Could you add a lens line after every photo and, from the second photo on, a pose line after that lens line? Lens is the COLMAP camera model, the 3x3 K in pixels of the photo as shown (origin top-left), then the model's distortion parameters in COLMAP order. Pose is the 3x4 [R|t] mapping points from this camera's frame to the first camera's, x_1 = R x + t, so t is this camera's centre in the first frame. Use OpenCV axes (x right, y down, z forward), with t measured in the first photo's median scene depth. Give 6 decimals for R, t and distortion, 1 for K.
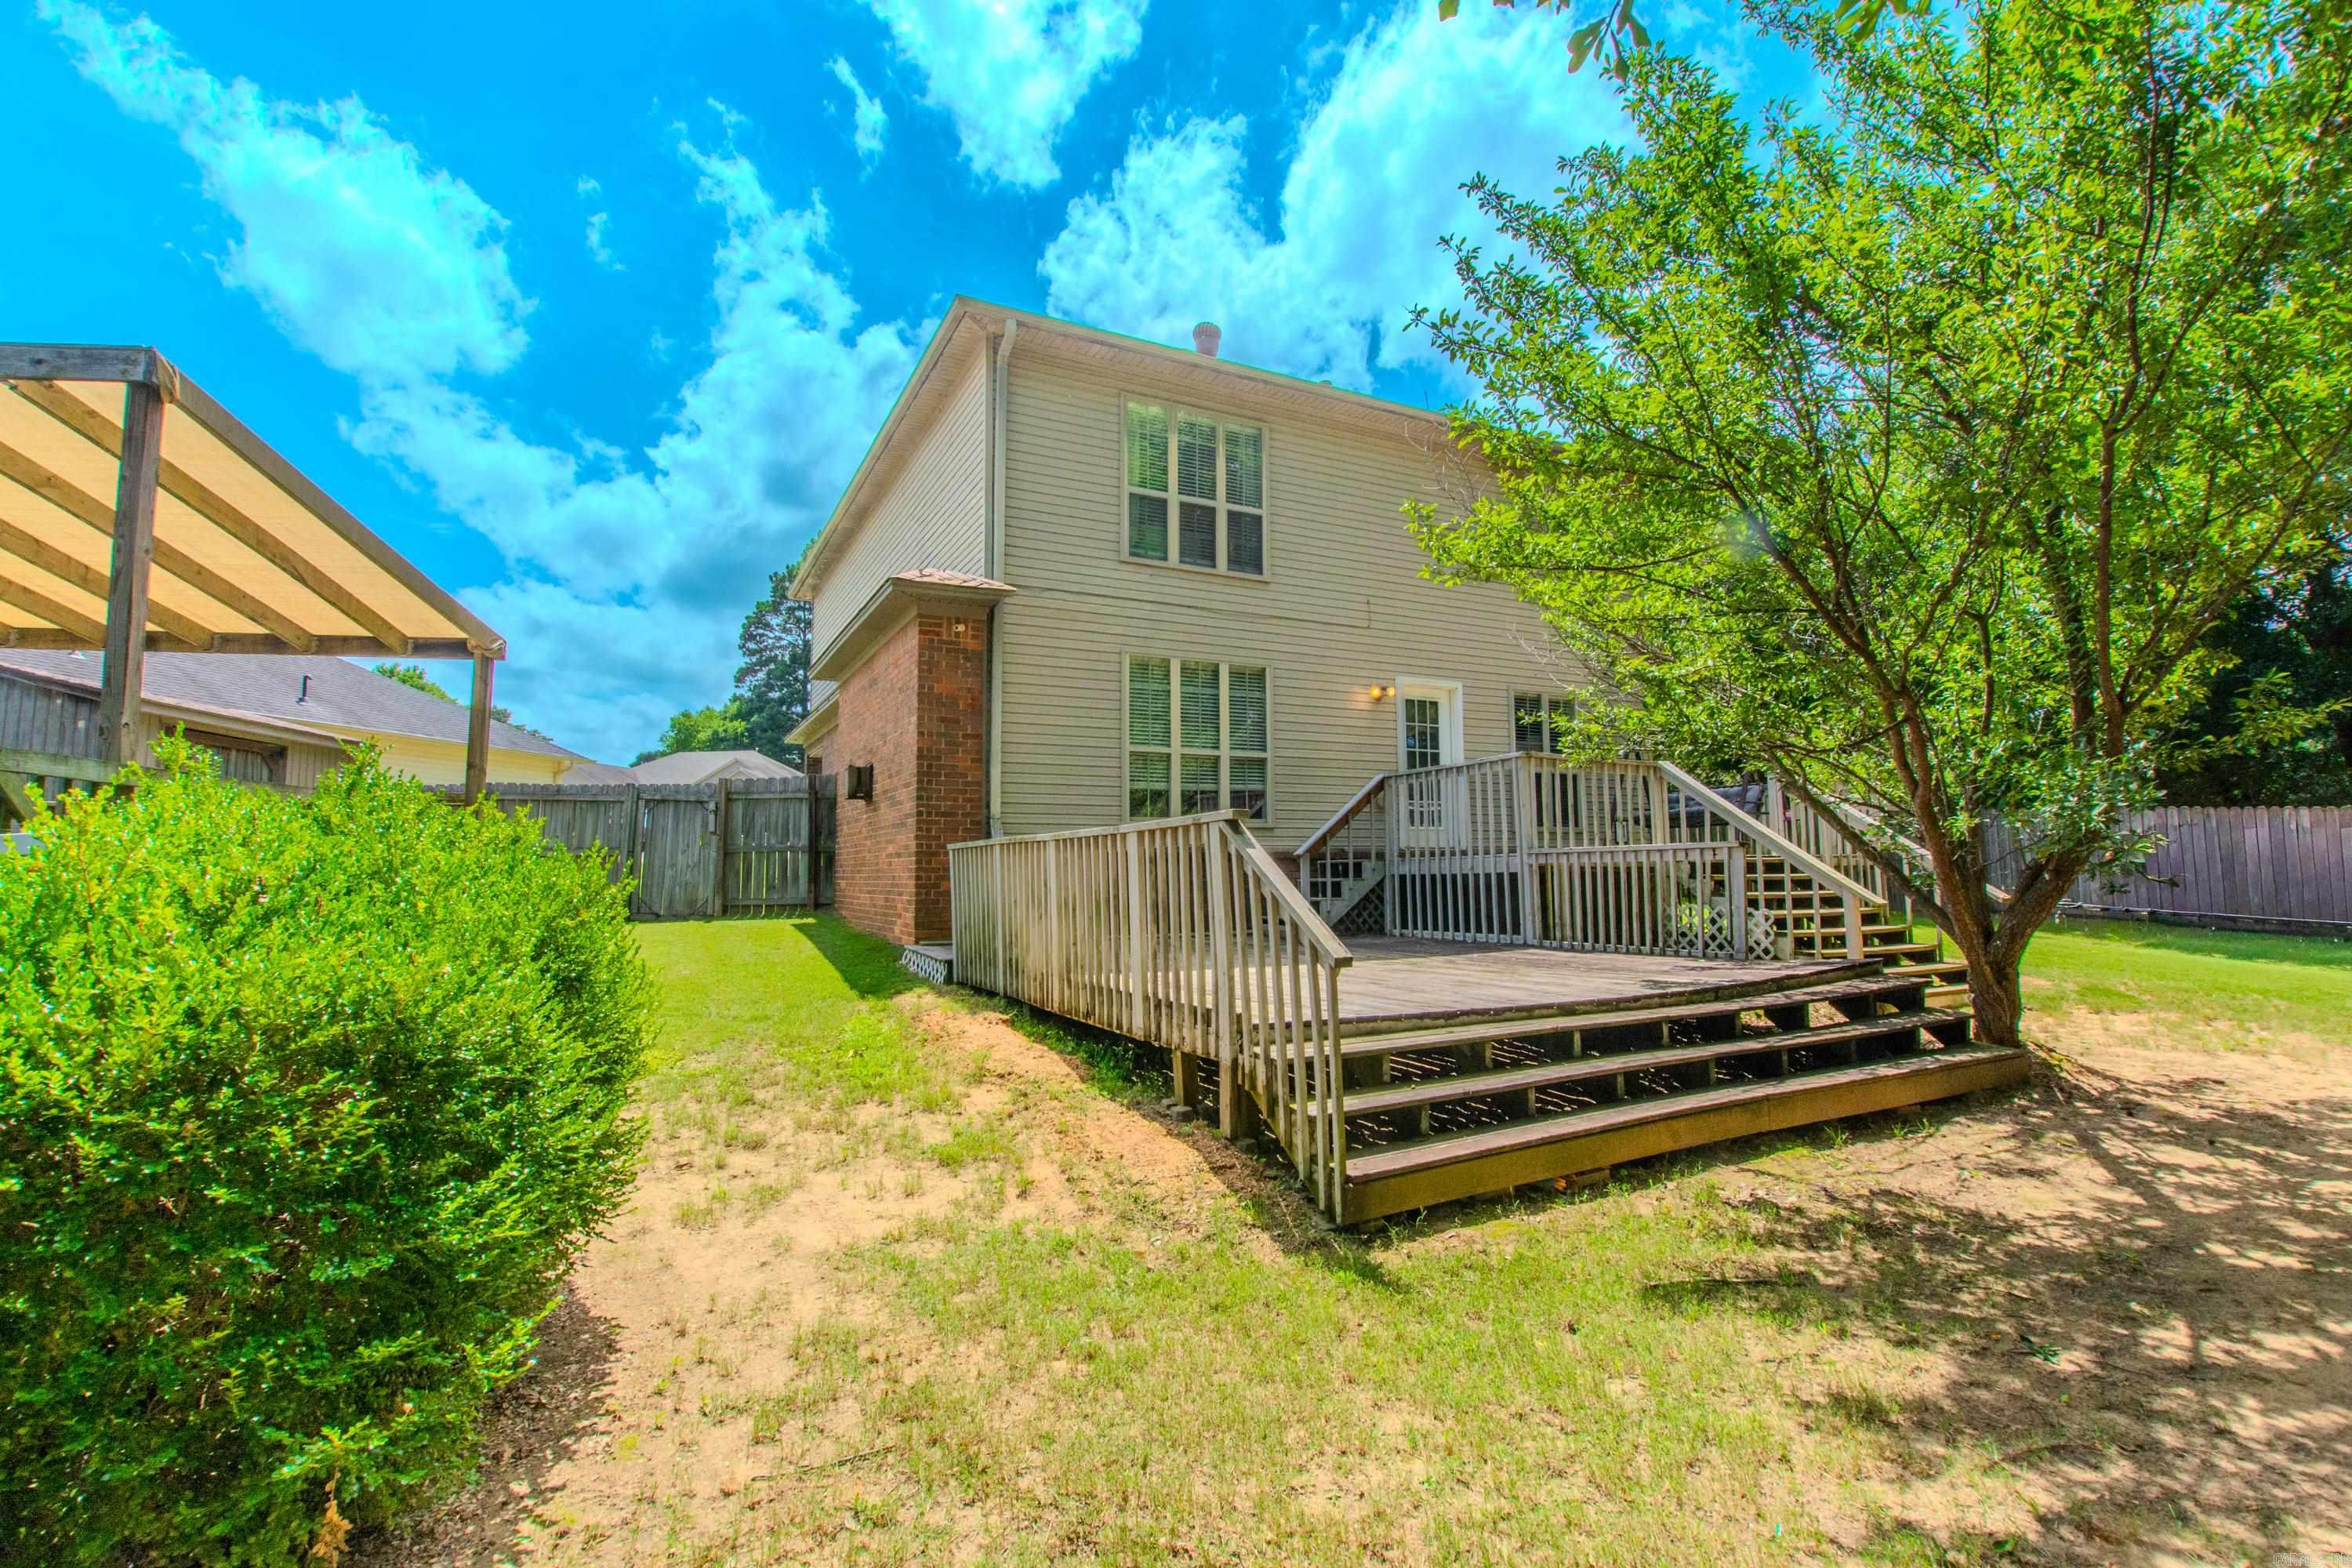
lens RADIAL K [[1029.4, 0, 1173.2], [0, 1029.4, 783.4], [0, 0, 1]] dist [0.016112, -0.004601]
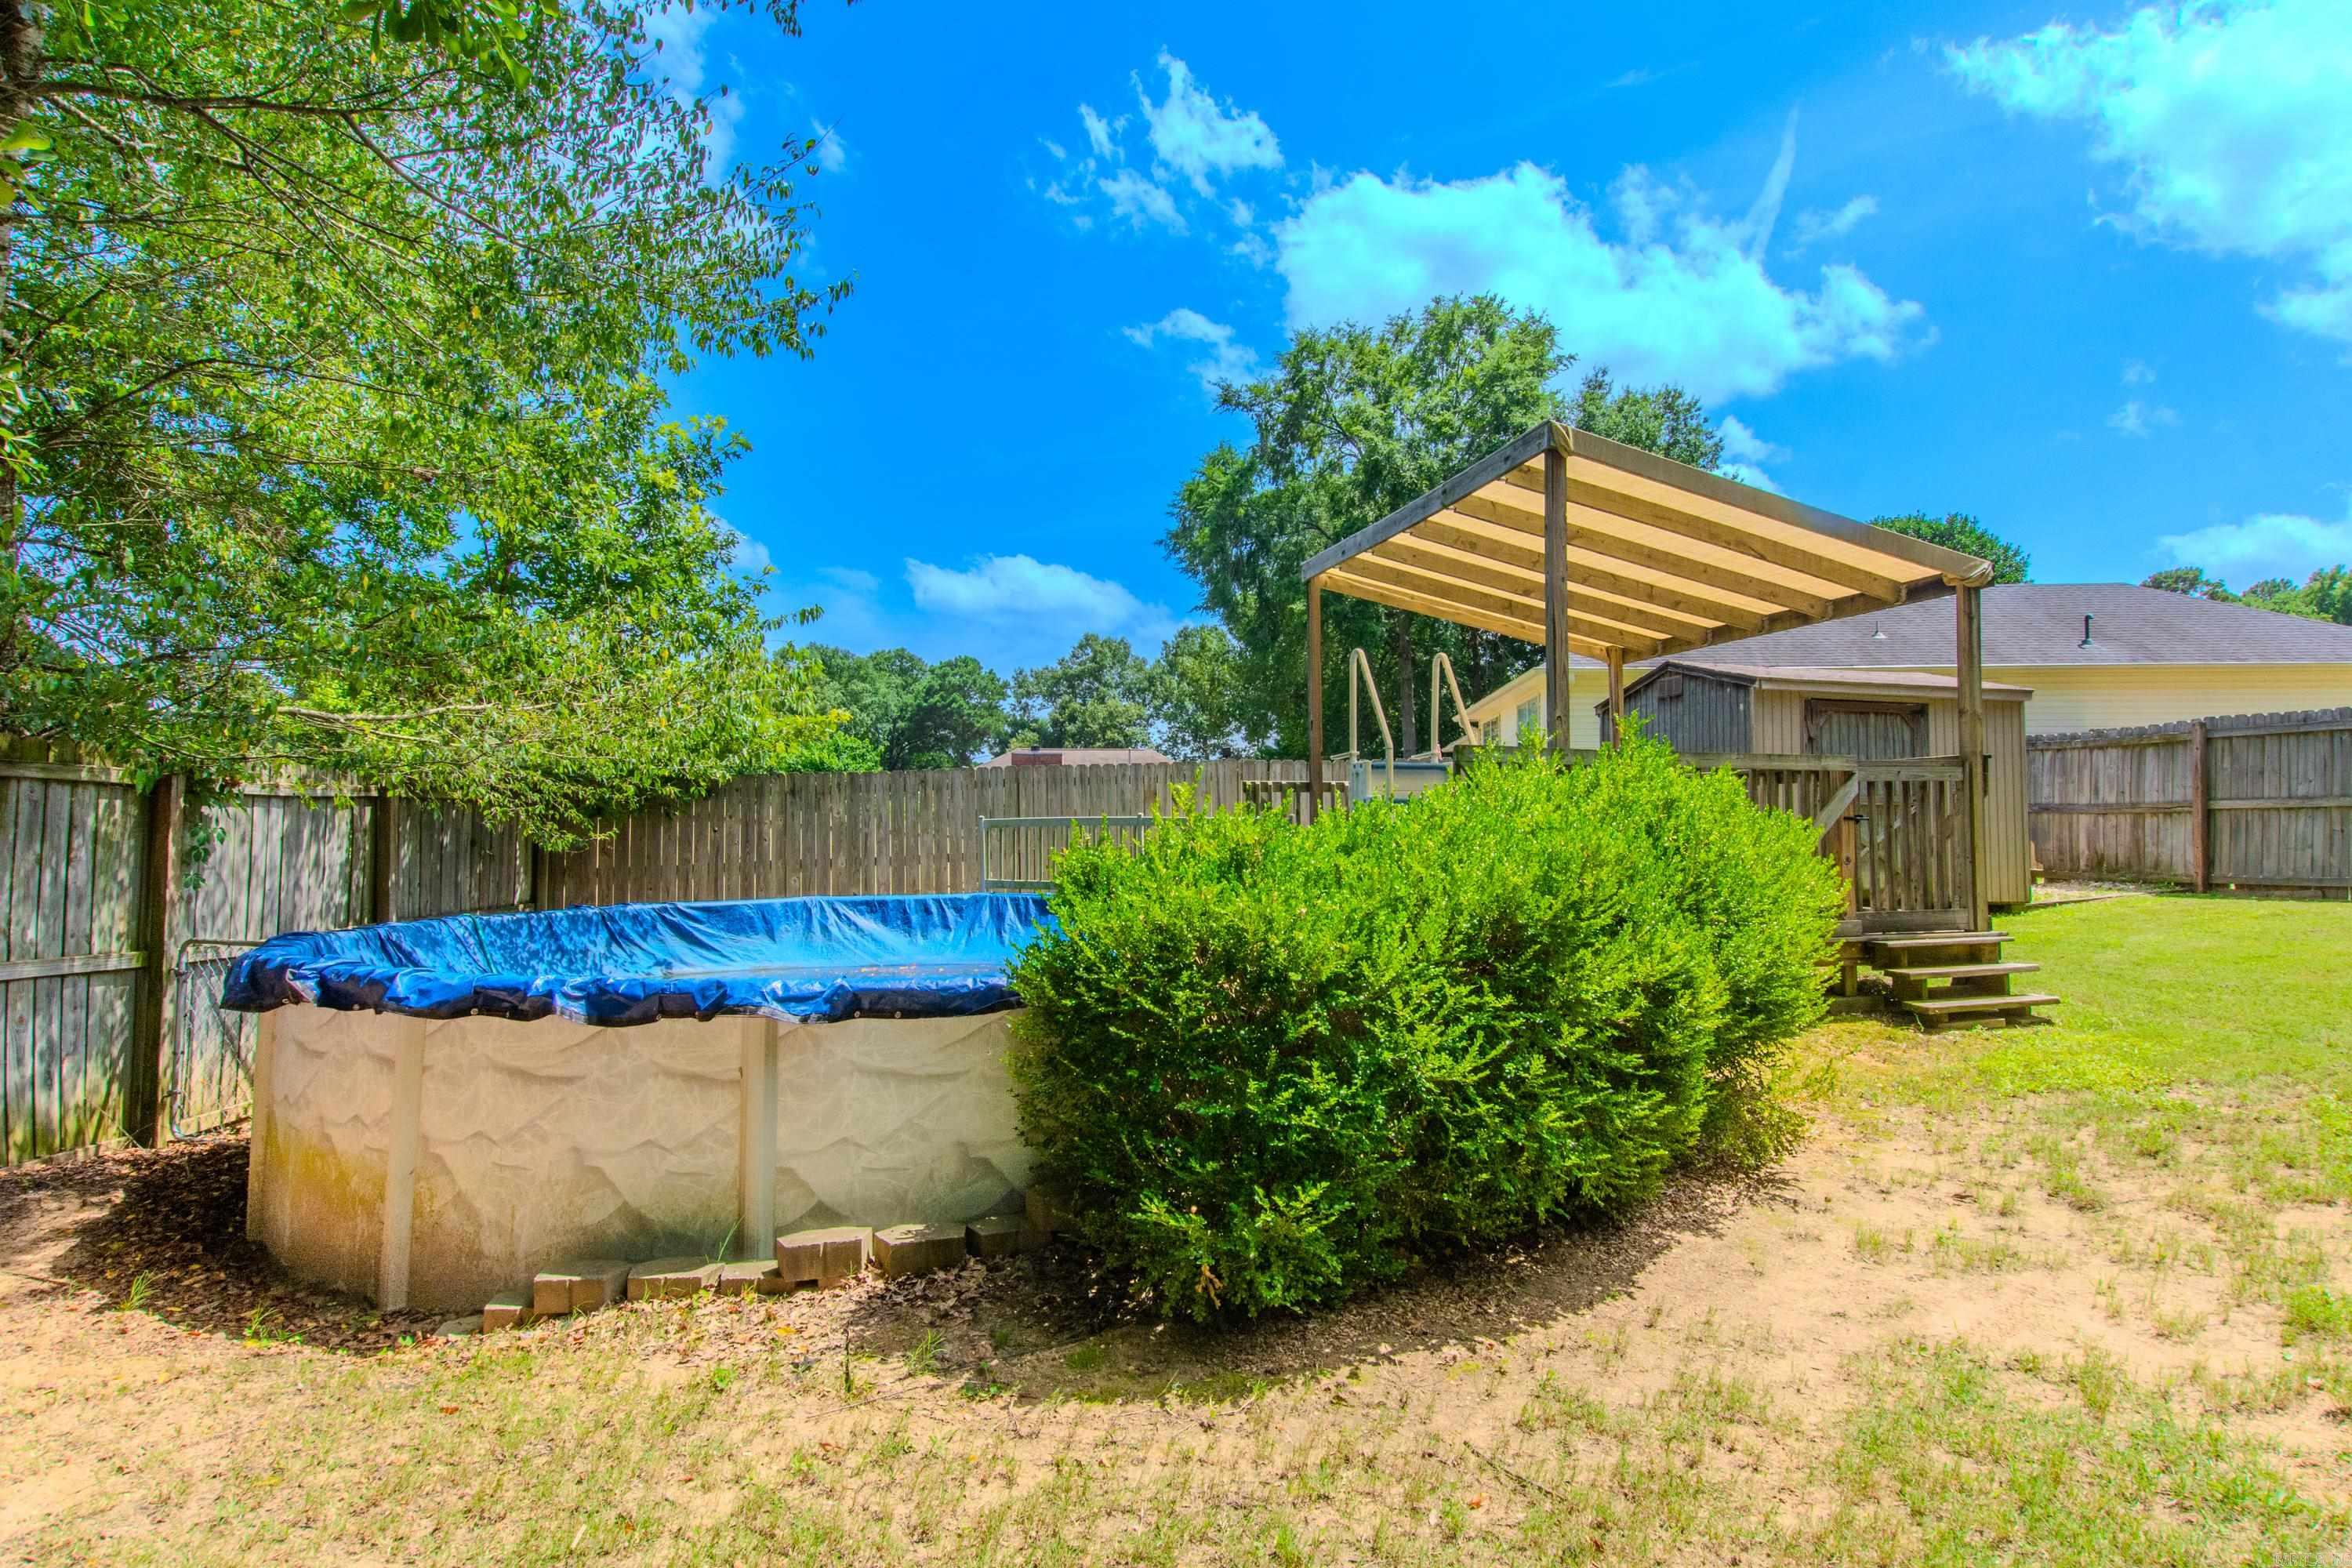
lens RADIAL K [[1143.2, 0, 1177.6], [0, 1143.2, 786.0], [0, 0, 1]] dist [-0.003128, -0.000484]
pose [[0.208115, -0.037488, -0.977386, 0.413055], [0.082967, 0.996340, -0.020549, 0.027517], [0.974579, -0.076814, 0.210464, 0.357997]]
